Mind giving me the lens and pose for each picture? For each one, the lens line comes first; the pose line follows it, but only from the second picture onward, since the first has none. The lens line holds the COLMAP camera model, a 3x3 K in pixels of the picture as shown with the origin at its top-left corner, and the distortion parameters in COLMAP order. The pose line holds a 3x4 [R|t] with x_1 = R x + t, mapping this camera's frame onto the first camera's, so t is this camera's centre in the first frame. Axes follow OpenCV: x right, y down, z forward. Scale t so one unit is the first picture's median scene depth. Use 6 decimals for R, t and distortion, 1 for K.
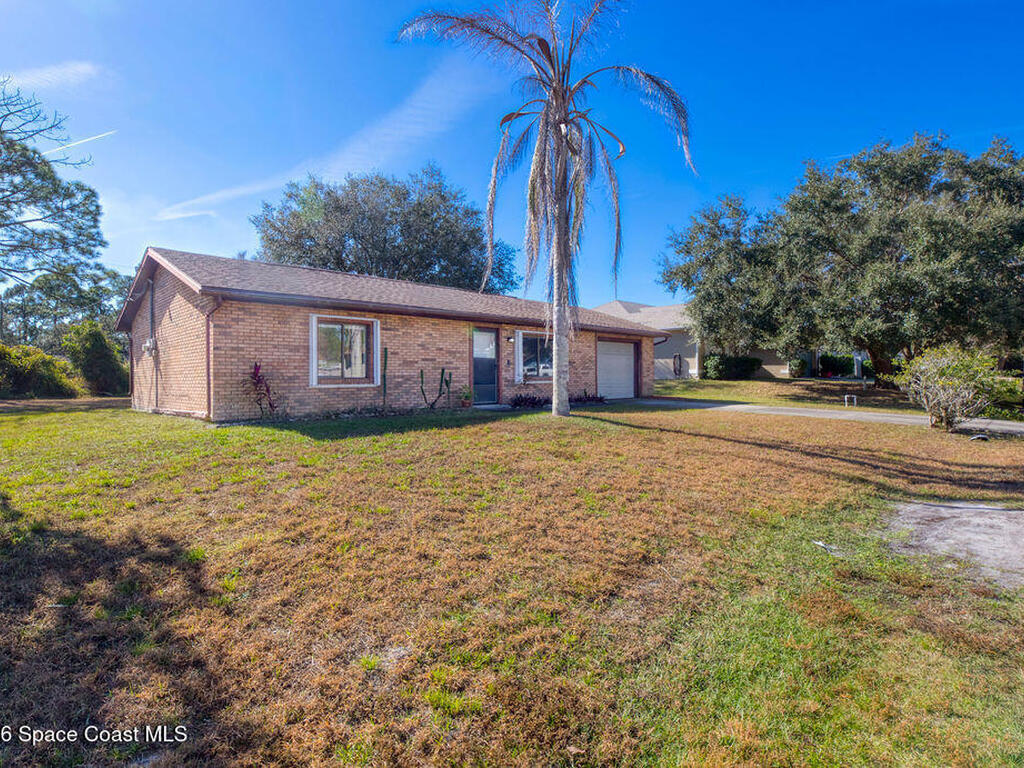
lens RADIAL K [[494.8, 0, 504.2], [0, 494.8, 376.8], [0, 0, 1]] dist [-0.007745, -0.000650]
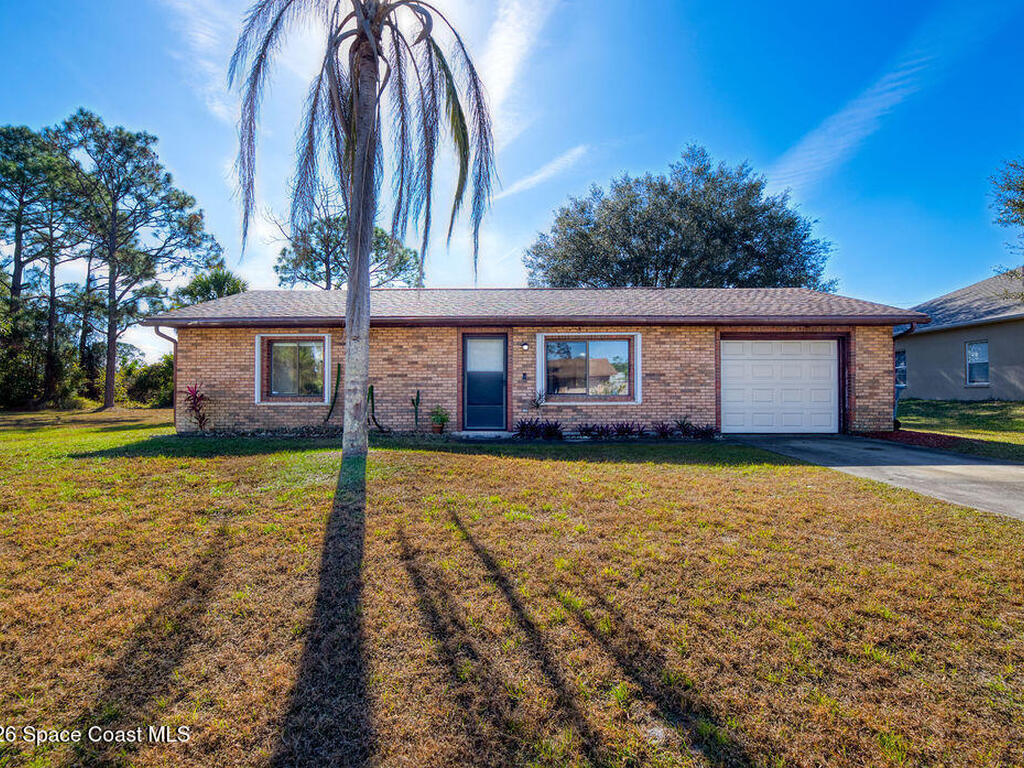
lens RADIAL K [[471.9, 0, 512.0], [0, 471.9, 384.0], [0, 0, 1]] dist [-0.003915, -0.000566]
pose [[0.725469, -0.009113, -0.688194, 0.533502], [-0.005067, 0.999815, -0.018581, -0.005010], [0.688236, 0.016967, 0.725289, 0.507168]]
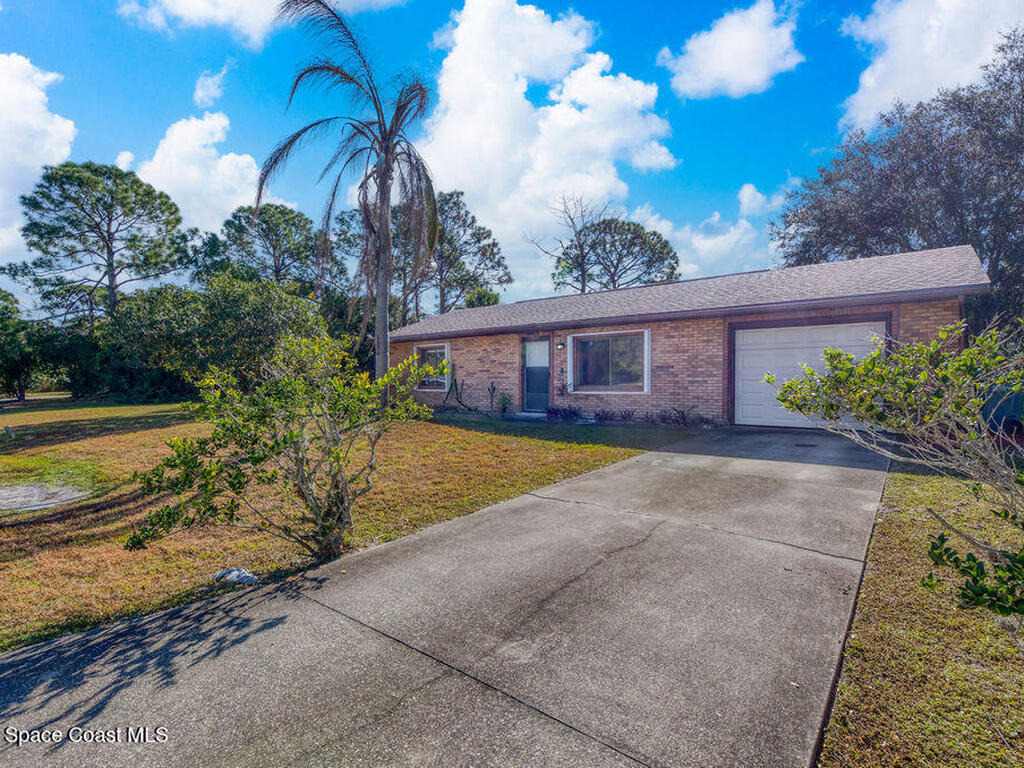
lens RADIAL K [[492.1, 0, 513.2], [0, 492.1, 376.8], [0, 0, 1]] dist [-0.001296, -0.000160]
pose [[0.157116, -0.007586, -0.987551, 0.991408], [-0.005532, 0.999948, -0.008562, -0.009370], [0.987565, 0.006809, 0.157066, 0.831753]]
